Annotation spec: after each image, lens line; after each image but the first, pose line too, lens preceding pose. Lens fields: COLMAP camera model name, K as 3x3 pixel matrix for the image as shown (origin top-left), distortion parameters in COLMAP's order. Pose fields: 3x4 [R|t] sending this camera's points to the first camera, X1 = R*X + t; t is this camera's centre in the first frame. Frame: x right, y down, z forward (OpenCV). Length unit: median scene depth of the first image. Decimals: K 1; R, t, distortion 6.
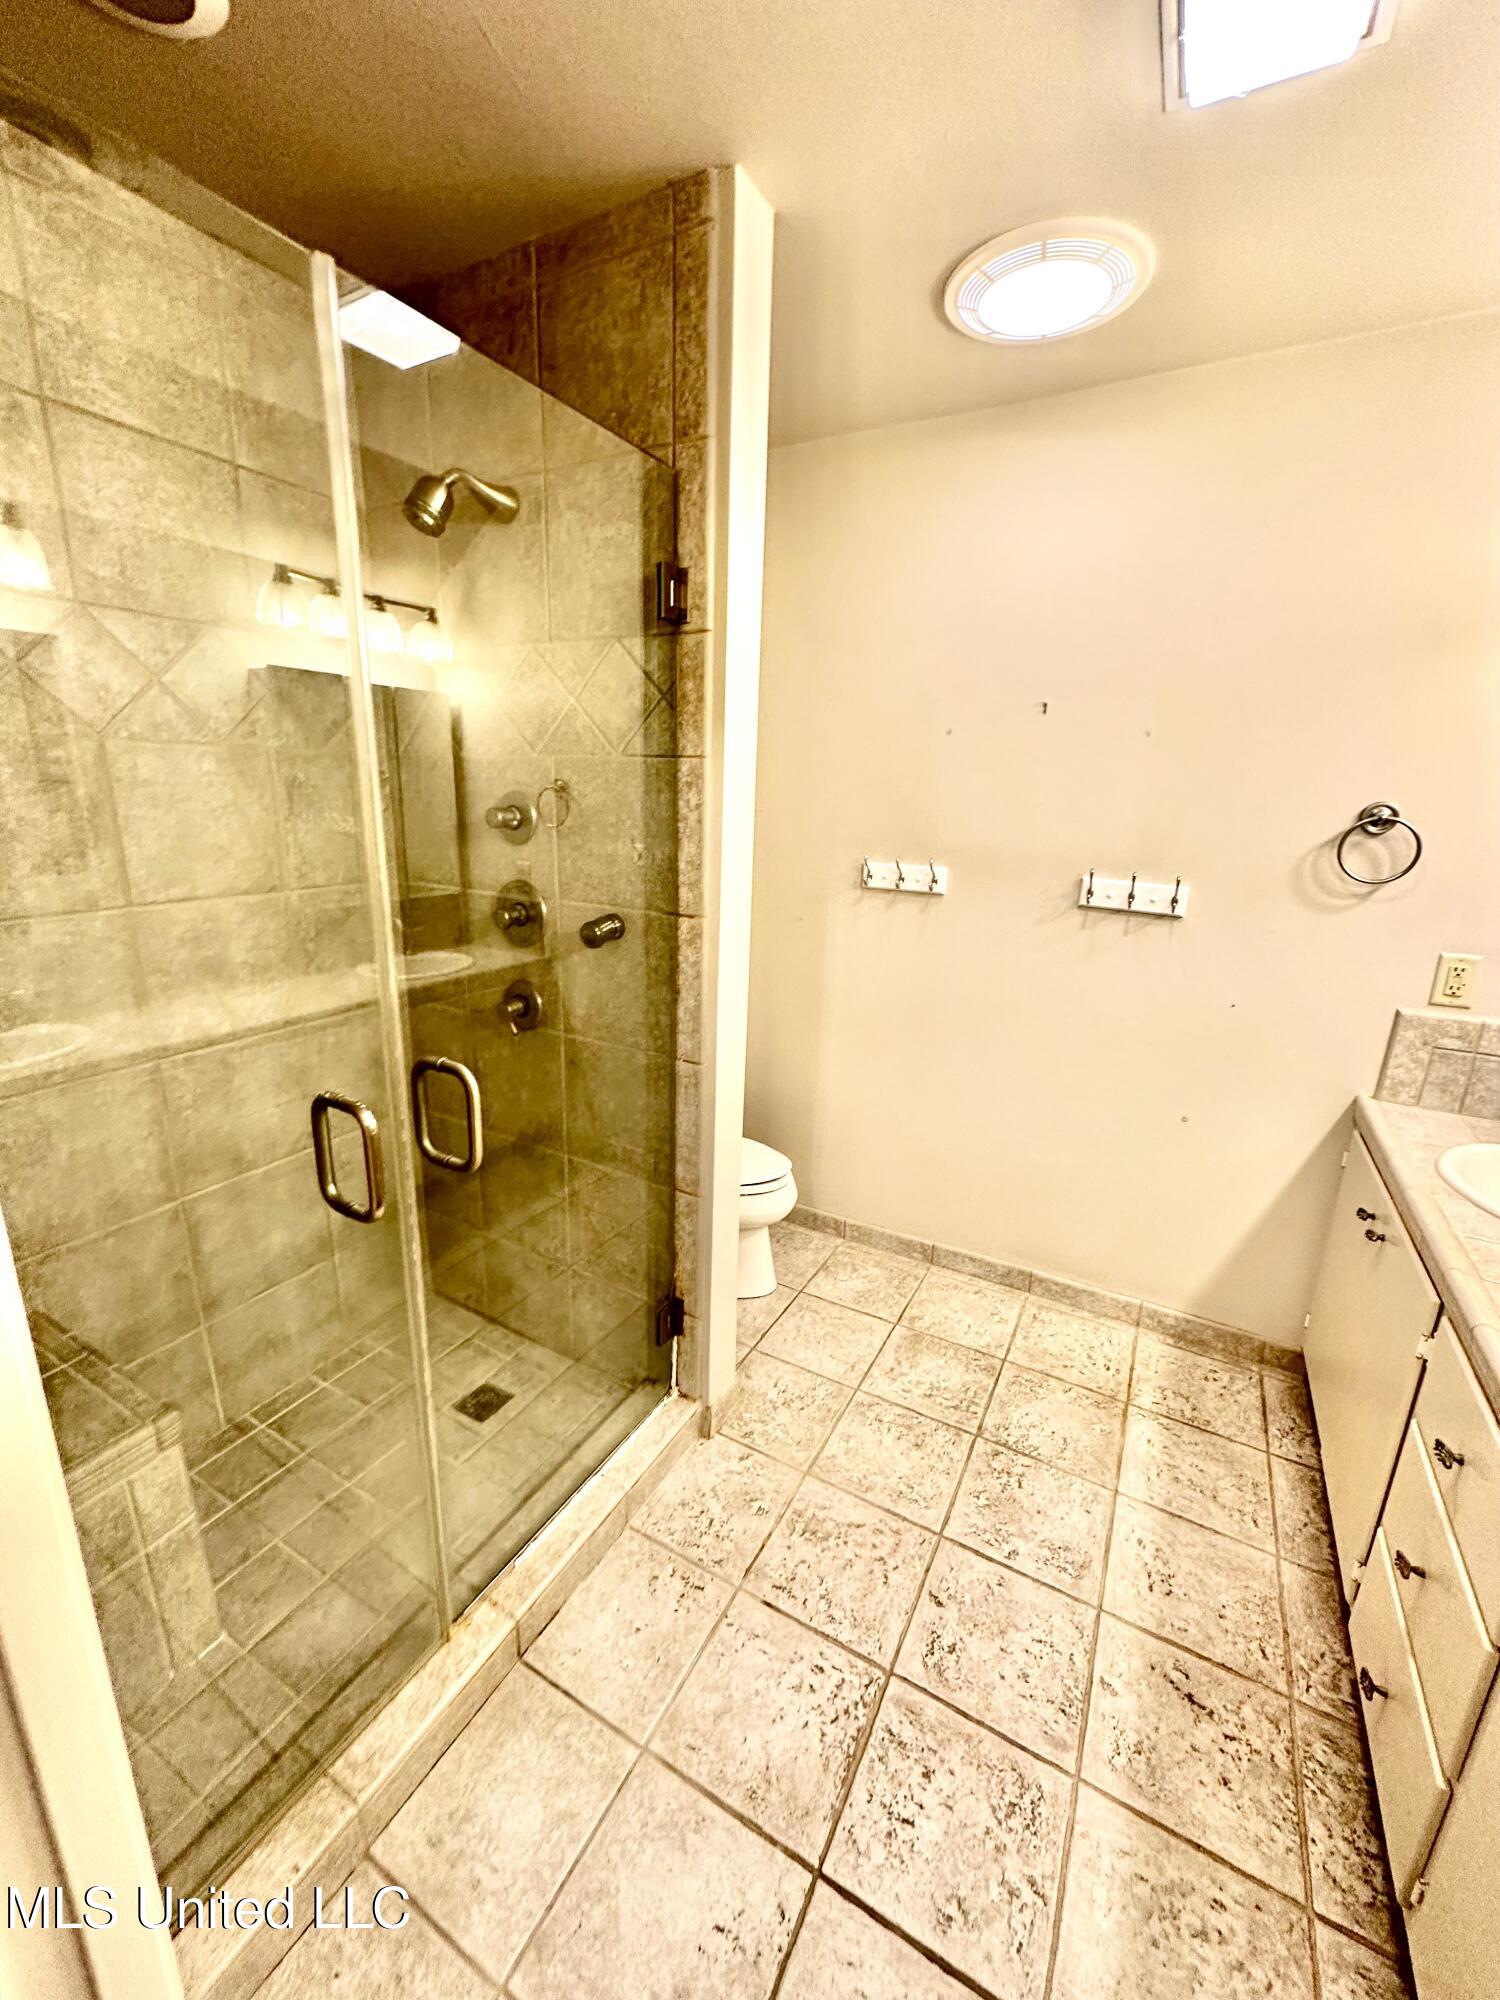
lens RADIAL K [[793.7, 0, 741.4], [0, 793.7, 1000.8], [0, 0, 1]] dist [-0.006825, 0.000398]
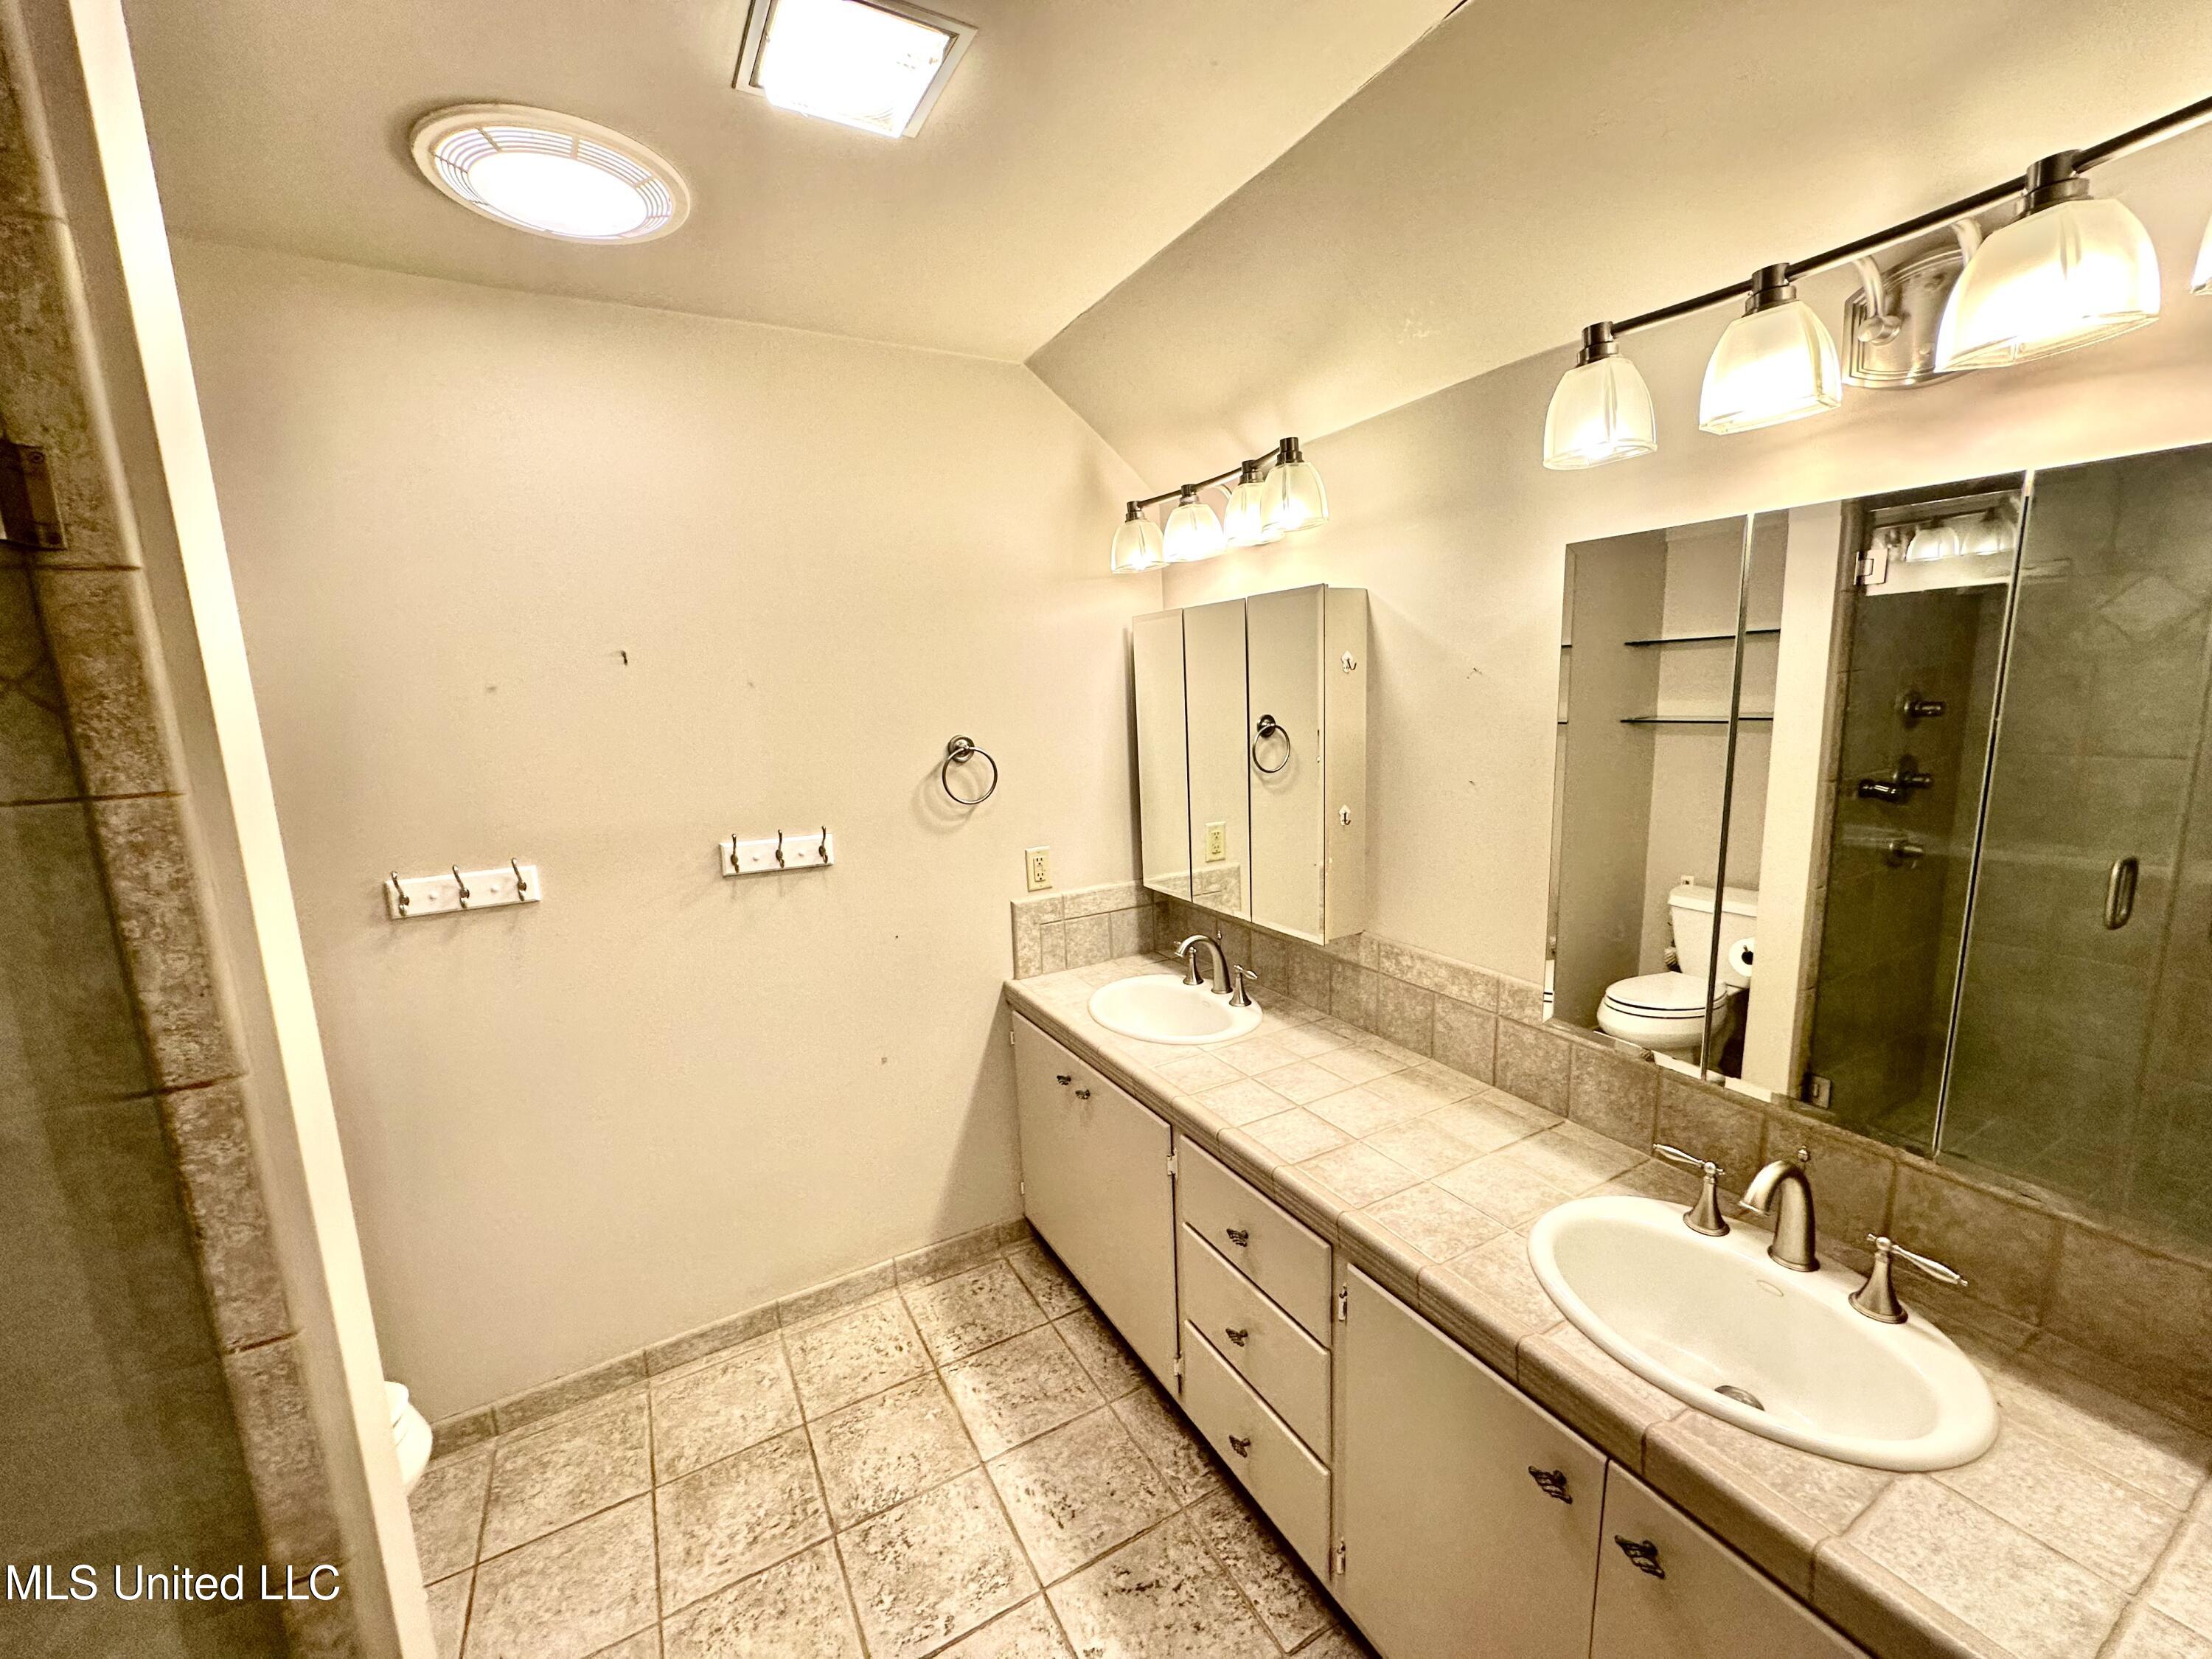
lens RADIAL K [[877.9, 0, 1101.6], [0, 877.9, 833.7], [0, 0, 1]] dist [-0.006825, 0.000398]
pose [[0.520067, -0.189600, 0.832816, -0.178431], [0.273848, 0.960590, 0.047680, -0.114535], [-0.809035, 0.203268, 0.551493, 0.145818]]
